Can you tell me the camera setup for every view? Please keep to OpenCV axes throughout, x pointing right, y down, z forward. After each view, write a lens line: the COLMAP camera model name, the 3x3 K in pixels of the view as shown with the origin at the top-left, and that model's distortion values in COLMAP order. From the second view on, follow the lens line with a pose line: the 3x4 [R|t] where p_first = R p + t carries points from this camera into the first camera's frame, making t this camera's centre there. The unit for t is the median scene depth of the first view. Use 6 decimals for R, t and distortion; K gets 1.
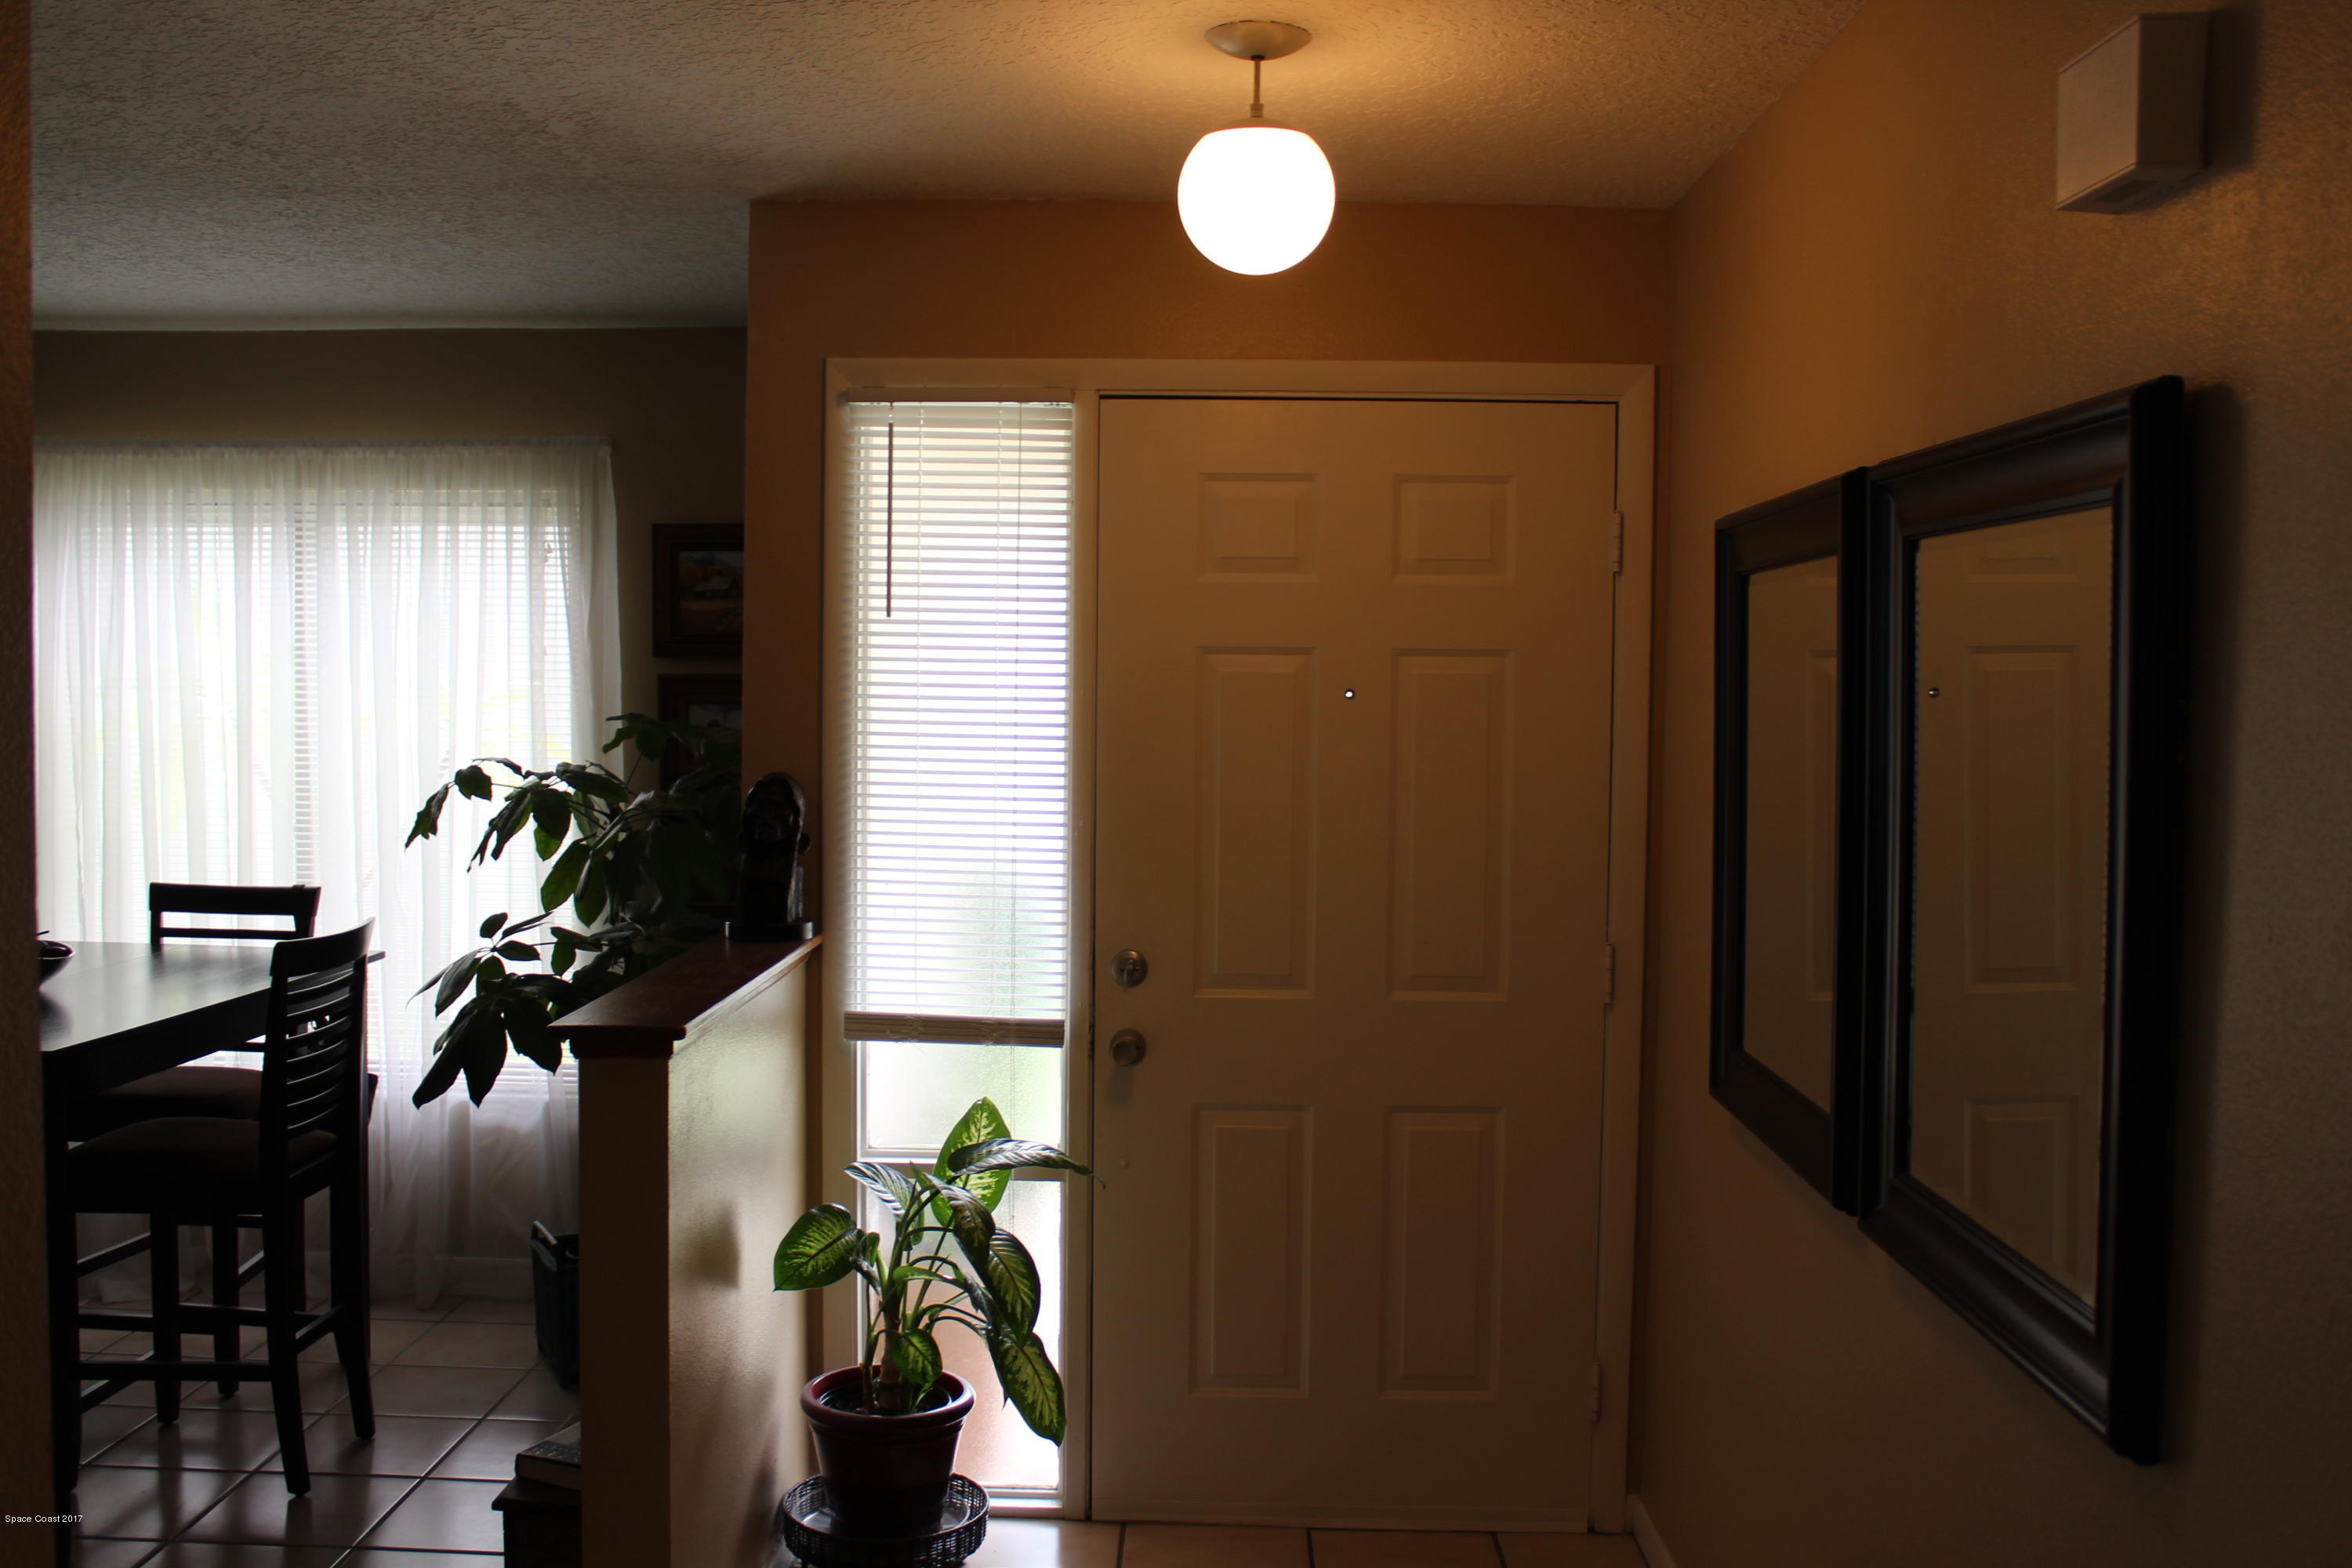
lens RADIAL K [[2066.0, 0, 1176.0], [0, 2066.0, 784.0], [0, 0, 1]] dist [-0.108751, 0.000749]
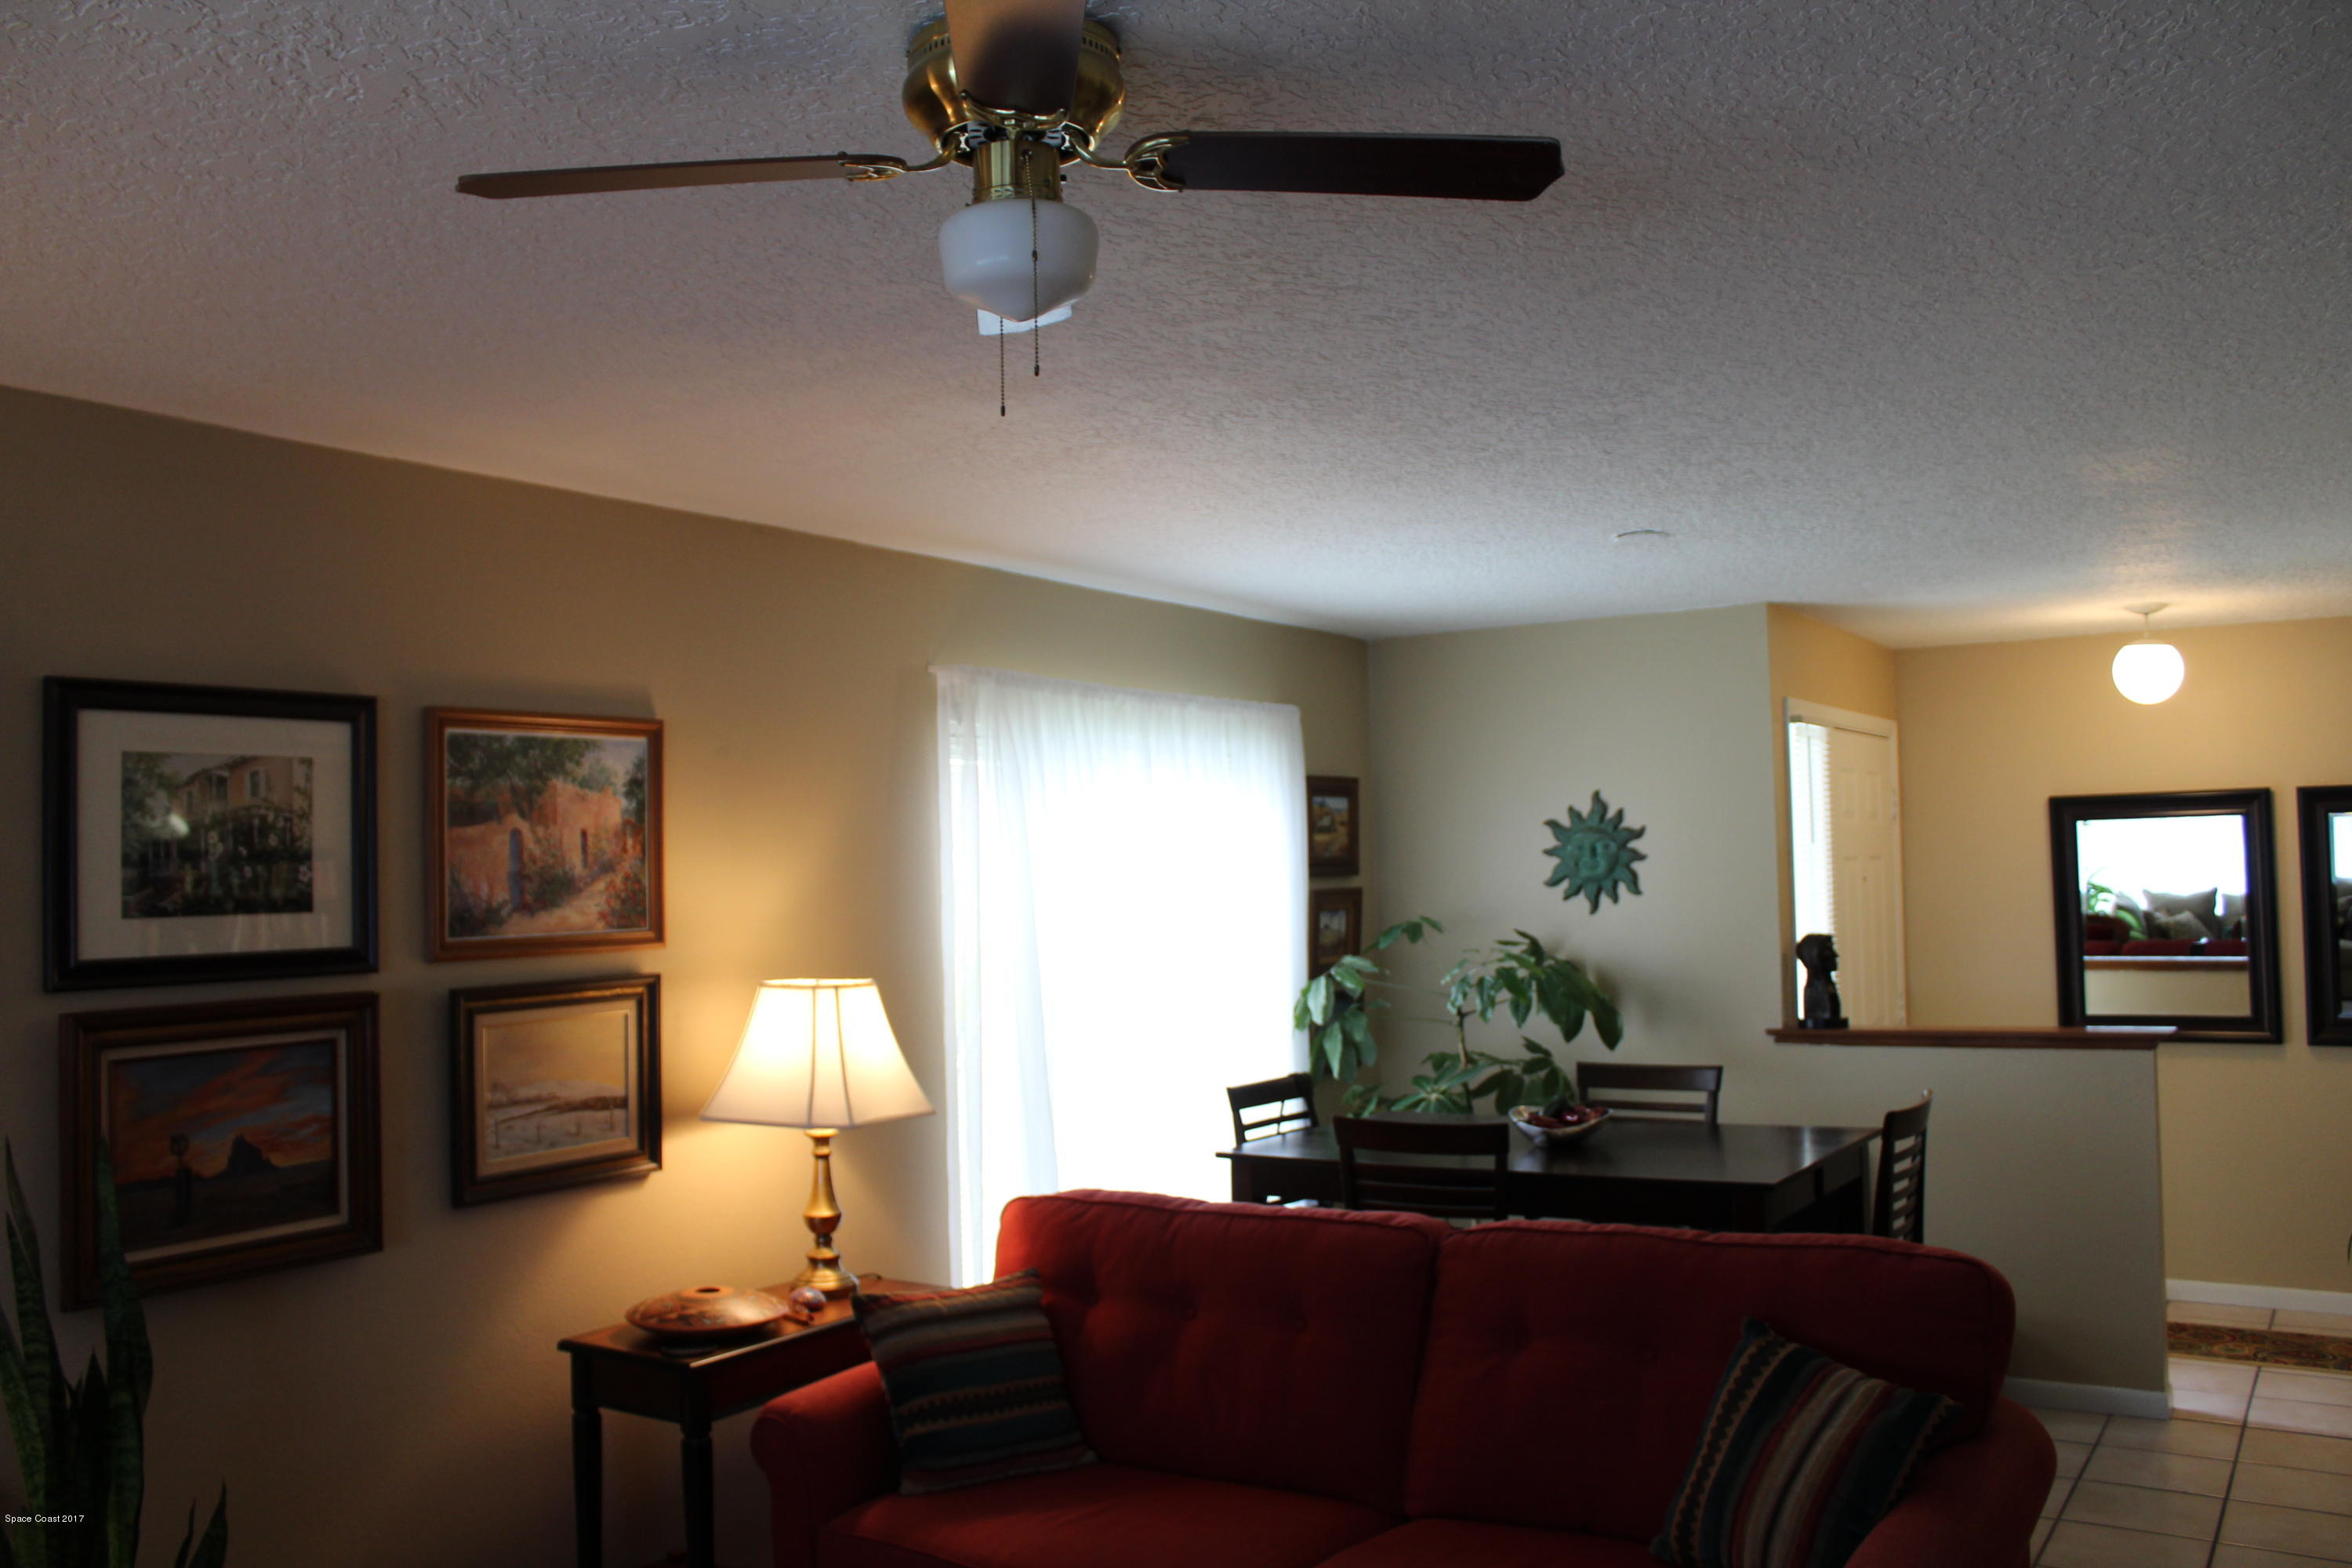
lens RADIAL K [[1922.9, 0, 1176.0], [0, 1922.9, 784.0], [0, 0, 1]] dist [-0.081328, 0.000908]
pose [[0.545018, 0.013849, 0.838310, -1.355249], [0.073913, 0.995177, -0.064494, -0.048956], [-0.835160, 0.097112, 0.541366, 0.406387]]
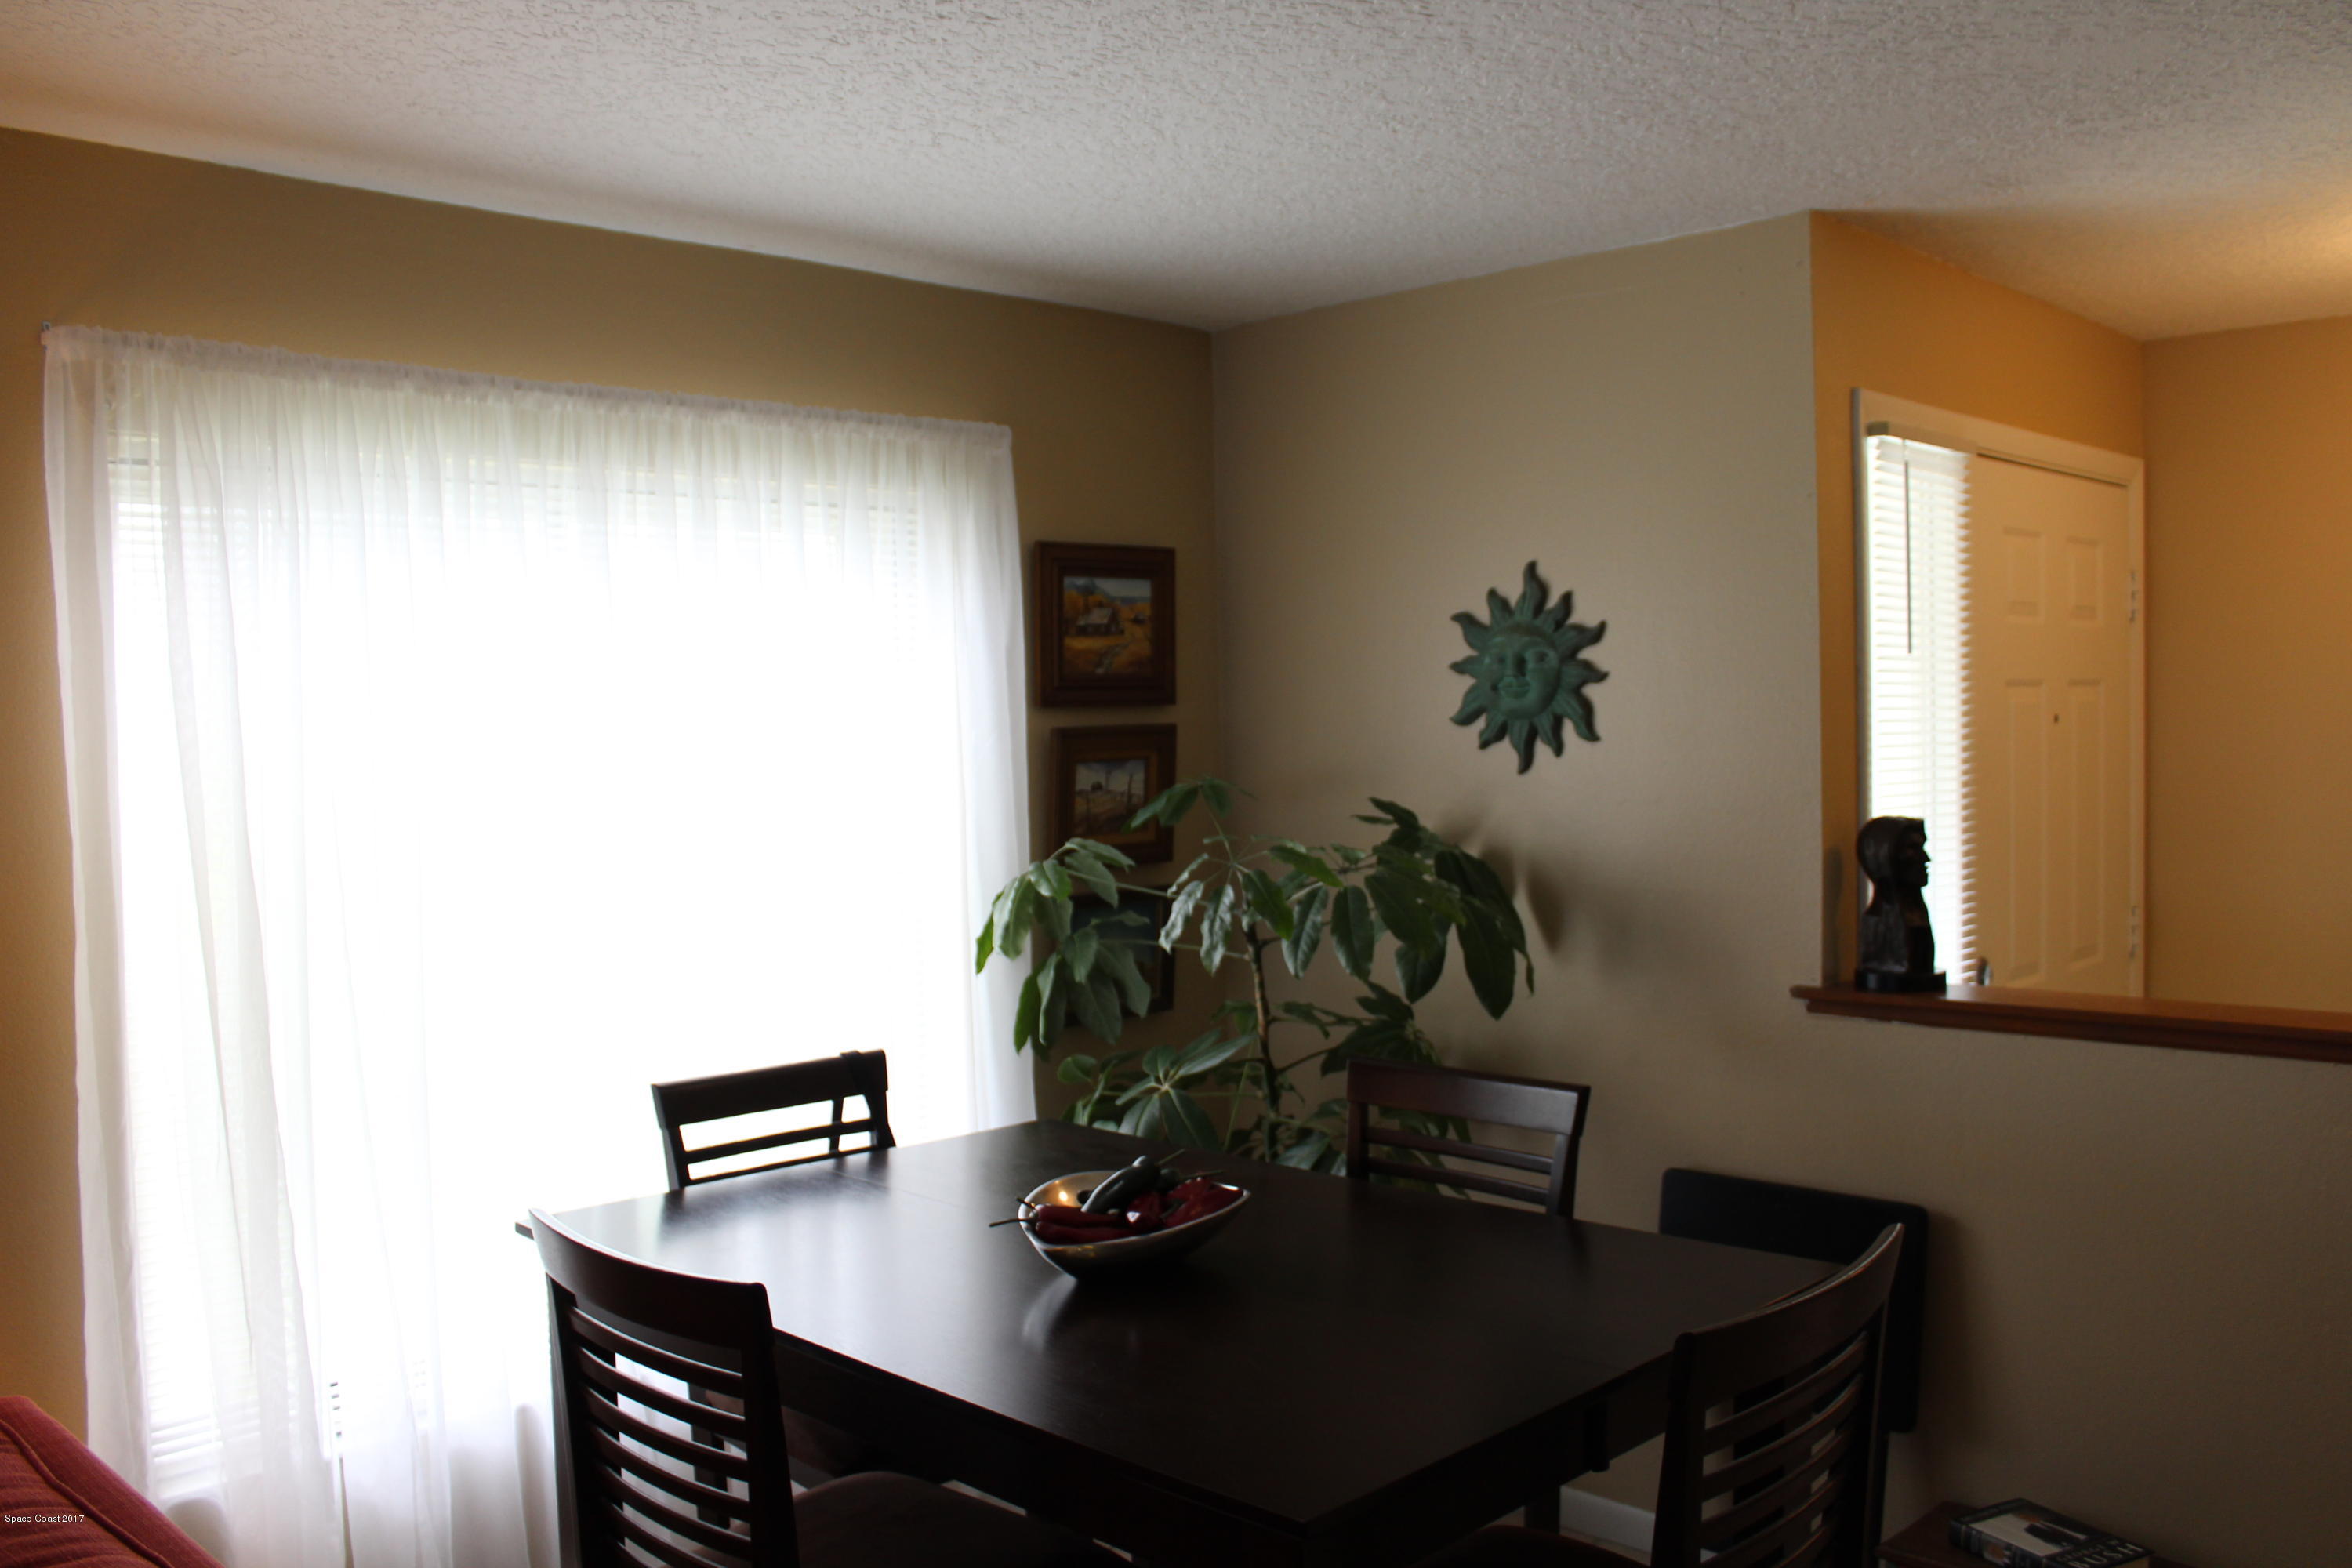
lens RADIAL K [[1946.9, 0, 1176.0], [0, 1946.9, 784.0], [0, 0, 1]] dist [-0.136024, 0.004307]
pose [[0.704823, -0.052817, 0.707414, -0.771309], [0.065443, 0.997813, 0.009296, -0.036469], [-0.706358, 0.039744, 0.706738, 0.436383]]
